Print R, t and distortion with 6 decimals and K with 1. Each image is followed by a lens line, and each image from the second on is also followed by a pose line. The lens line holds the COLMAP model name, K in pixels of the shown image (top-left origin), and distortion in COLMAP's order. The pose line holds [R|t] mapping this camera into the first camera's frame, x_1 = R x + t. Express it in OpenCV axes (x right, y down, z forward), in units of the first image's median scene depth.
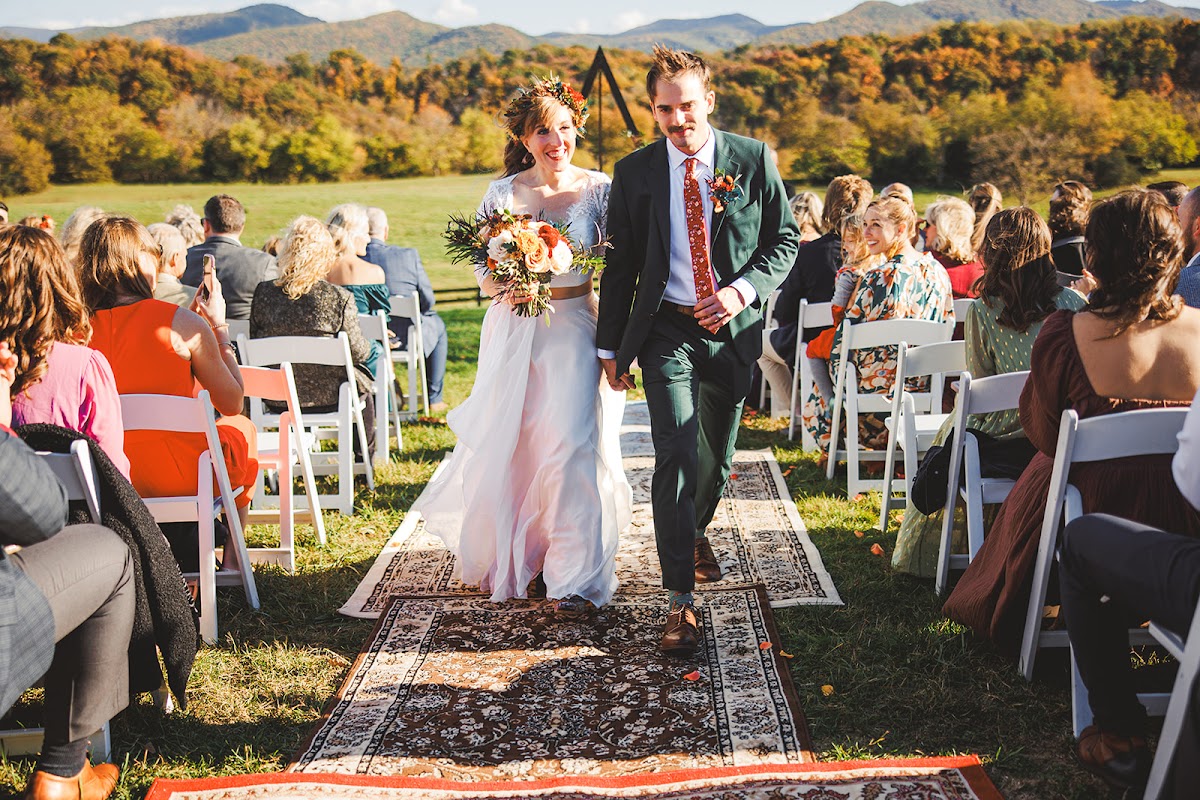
lens RADIAL K [[1773.3, 0, 600.0], [0, 1773.3, 400.0], [0, 0, 1]] dist [0.006402, 0.106207]
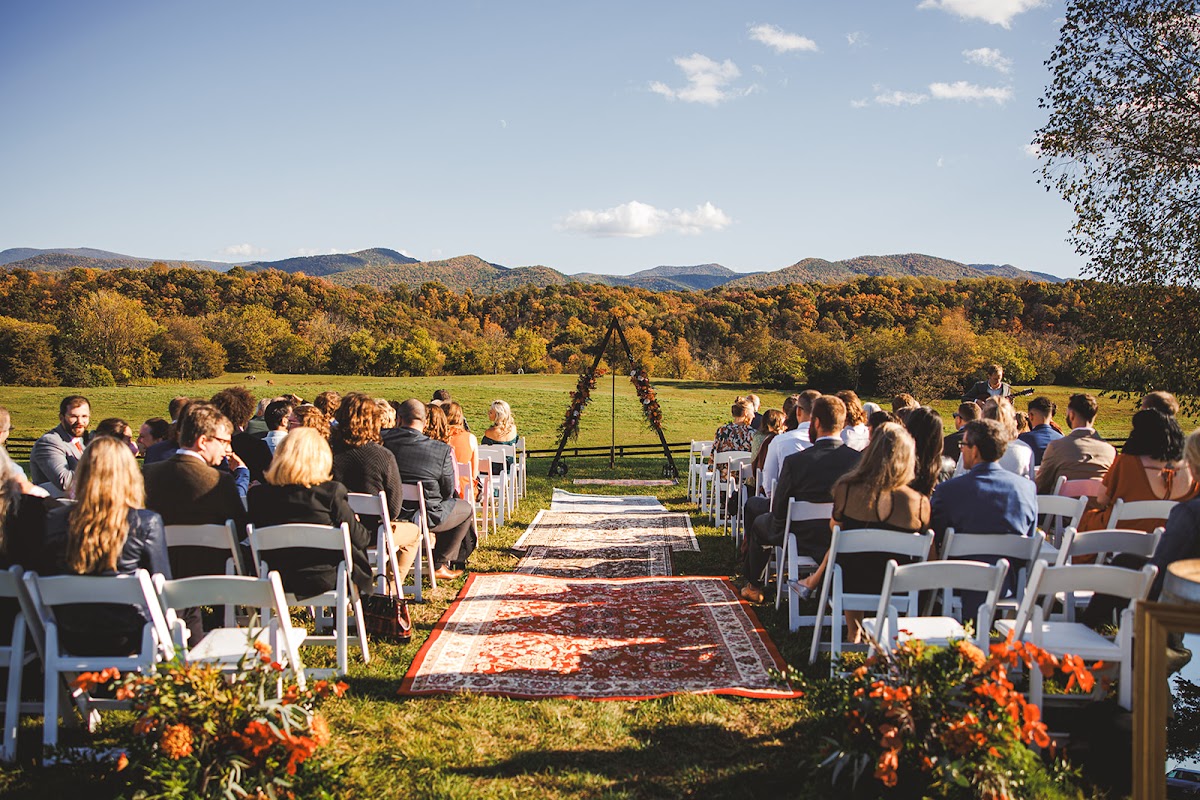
lens RADIAL K [[1773.3, 0, 600.0], [0, 1773.3, 400.0], [0, 0, 1]] dist [0.006402, 0.106207]
pose [[0.999526, 0.030141, -0.006333, -0.000604], [-0.030647, 0.993742, -0.107411, 0.041470], [0.003056, 0.107554, 0.994195, -0.384027]]
